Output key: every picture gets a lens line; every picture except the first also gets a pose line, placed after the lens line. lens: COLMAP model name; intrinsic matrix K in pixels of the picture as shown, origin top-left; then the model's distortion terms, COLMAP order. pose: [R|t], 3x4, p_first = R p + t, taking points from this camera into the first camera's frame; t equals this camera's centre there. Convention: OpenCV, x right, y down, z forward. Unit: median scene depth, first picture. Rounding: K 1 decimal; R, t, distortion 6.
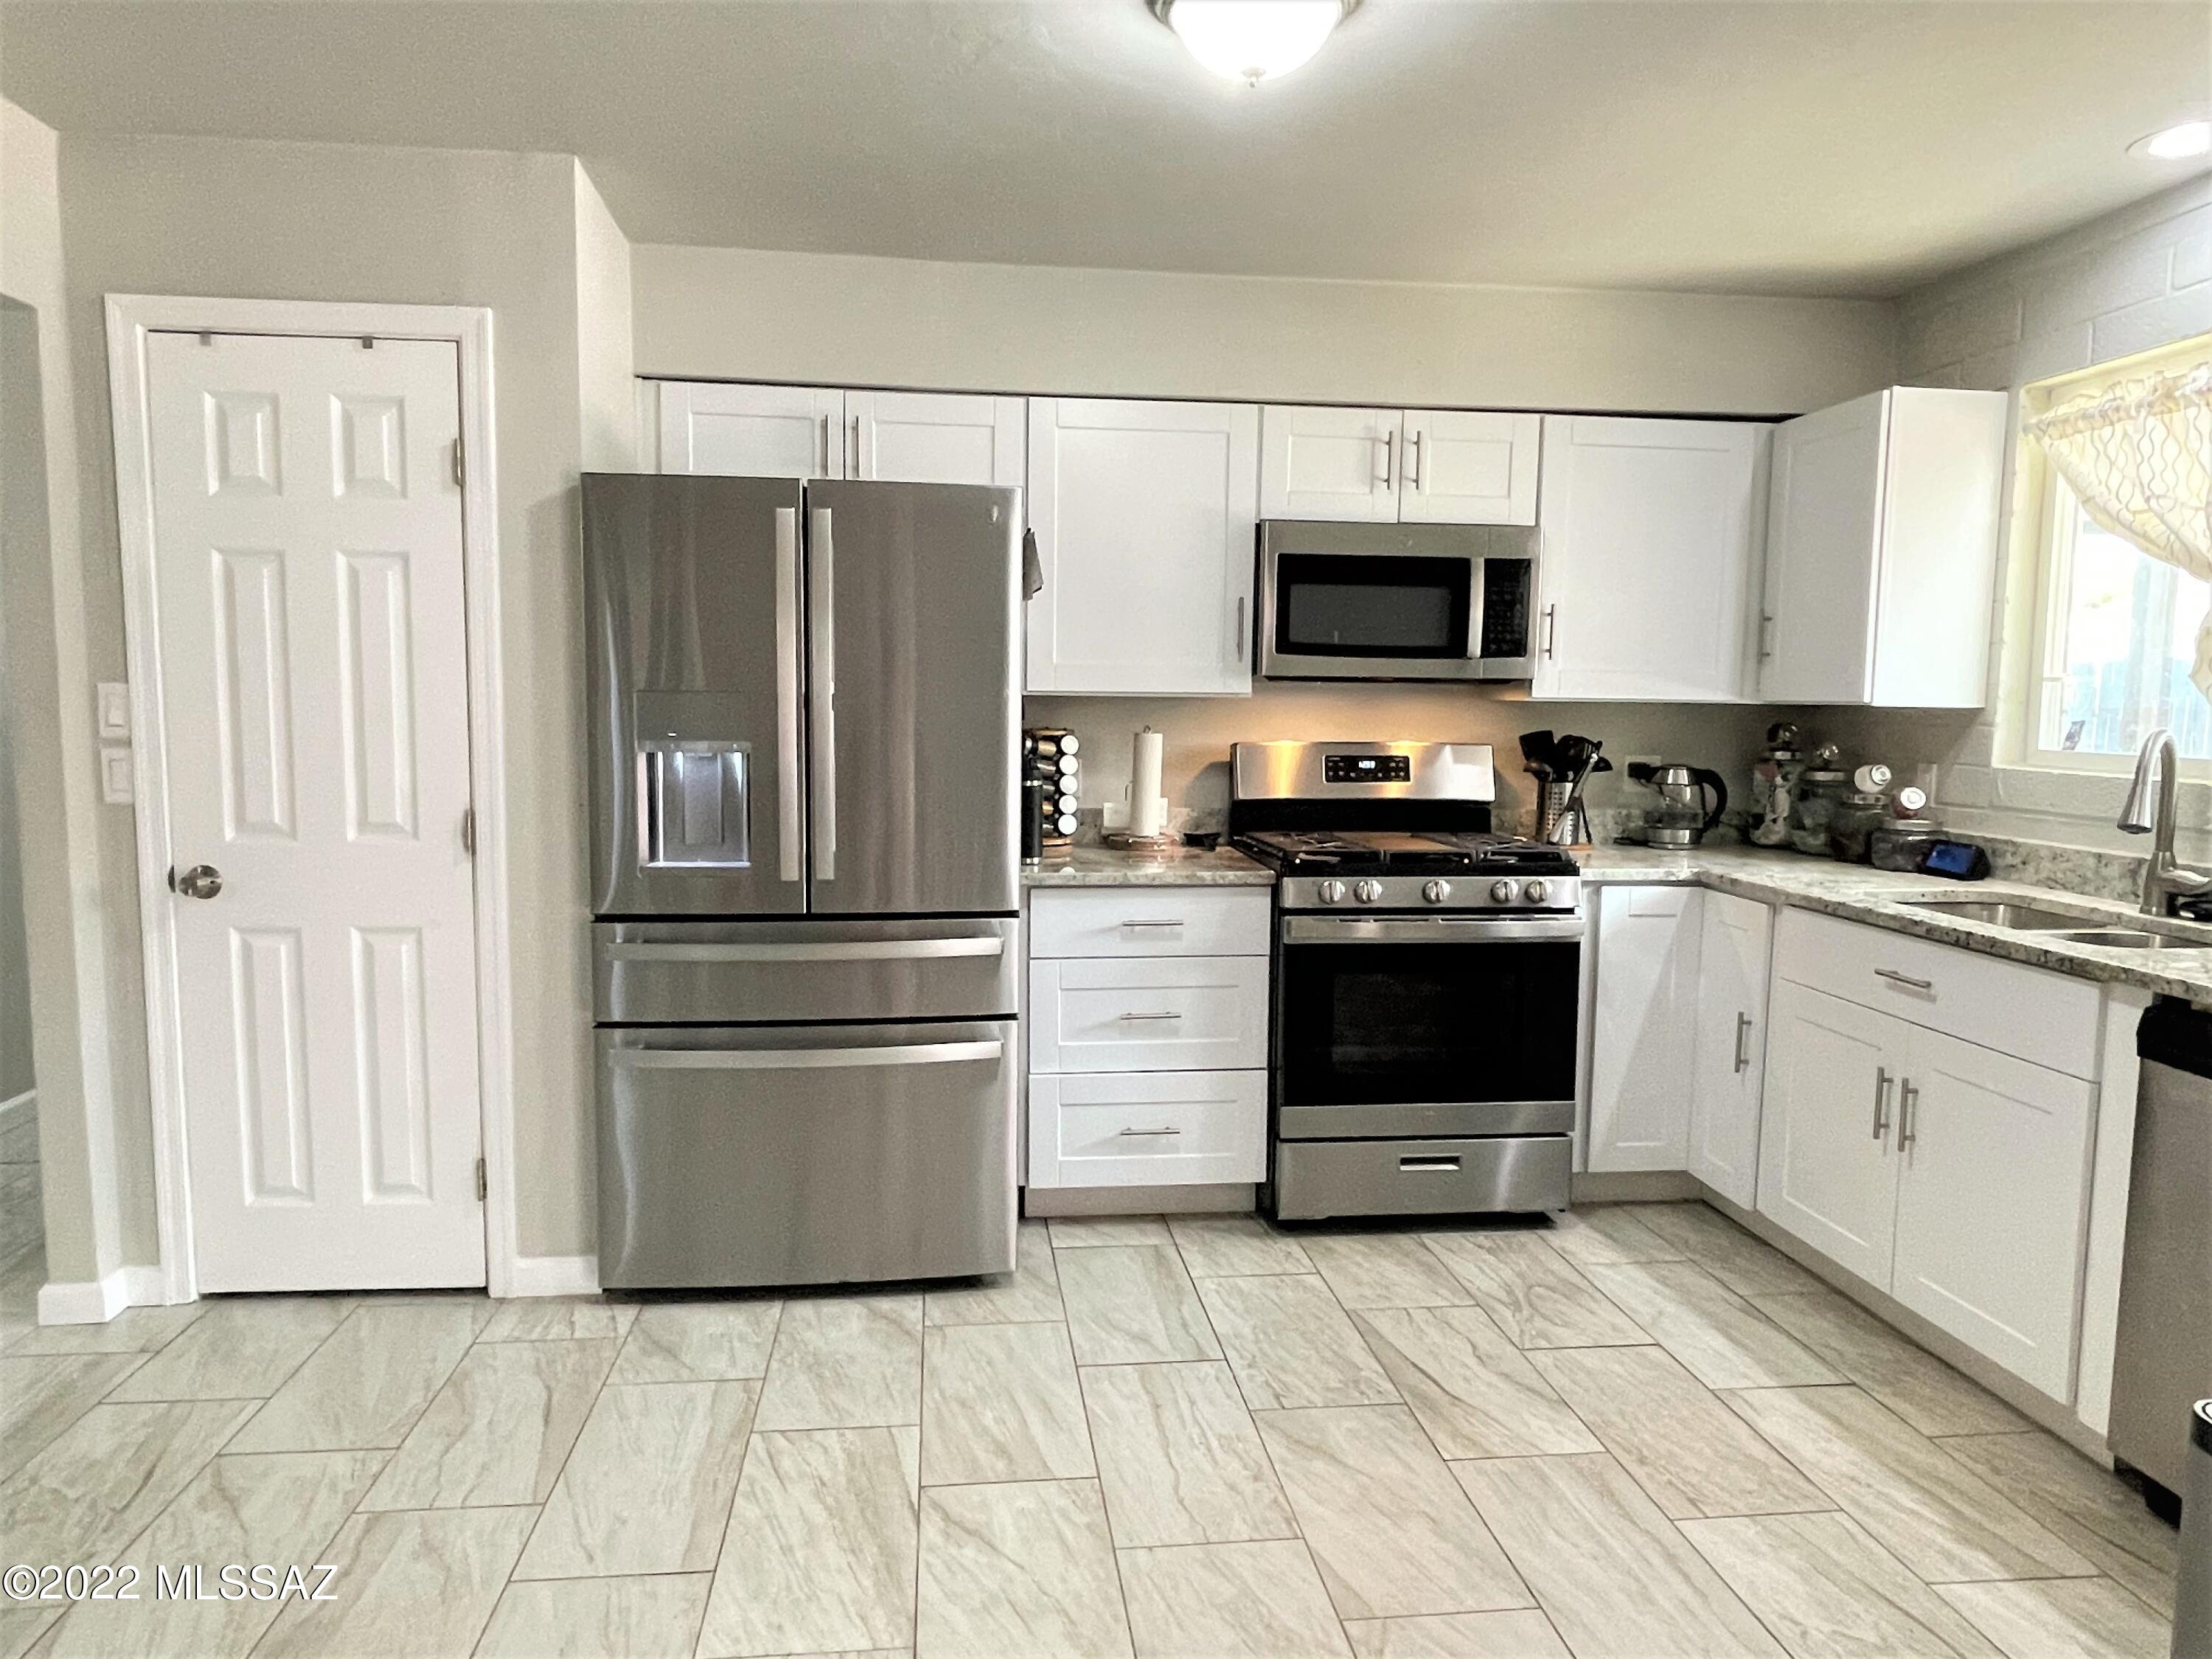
lens RADIAL K [[1417.9, 0, 1102.0], [0, 1417.9, 828.1], [0, 0, 1]] dist [0.002068, -0.006995]
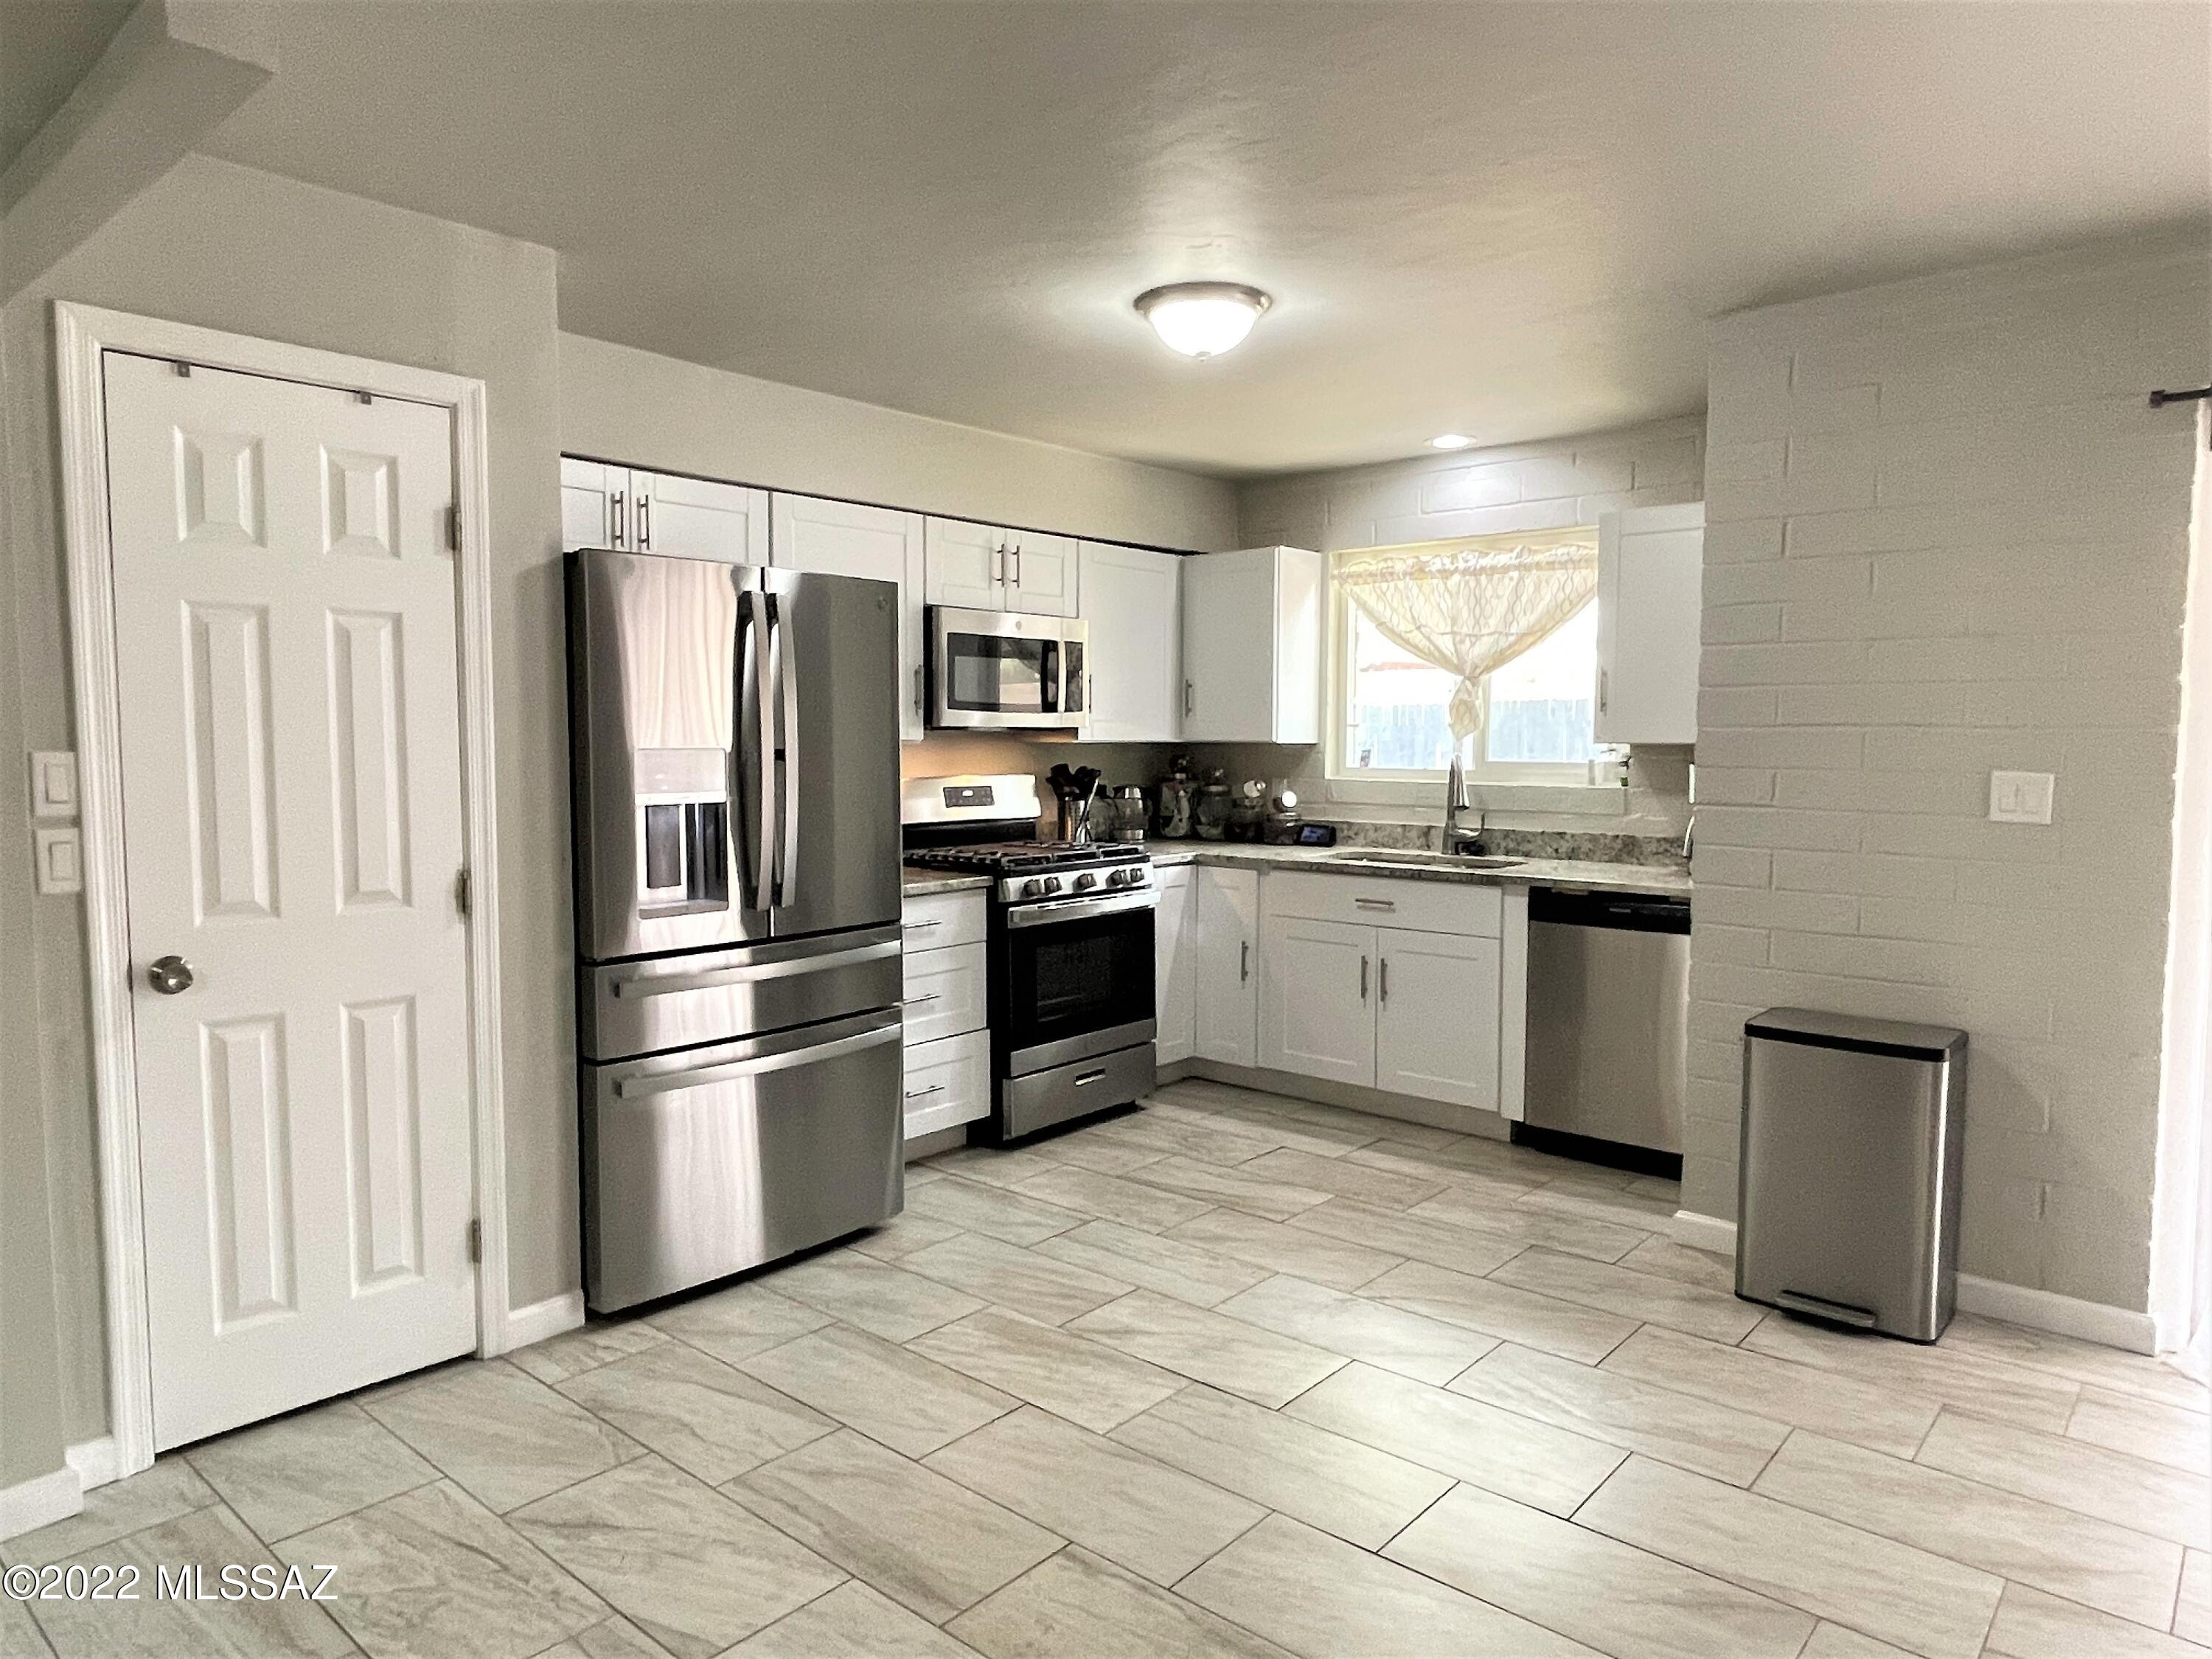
lens RADIAL K [[1417.9, 0, 1088.3], [0, 1417.9, 832.7], [0, 0, 1]] dist [0.002068, -0.006995]
pose [[0.734676, -0.059575, 0.675798, -0.754411], [0.072829, 0.997306, 0.008744, -0.015509], [-0.674498, 0.042793, 0.737035, -0.035712]]
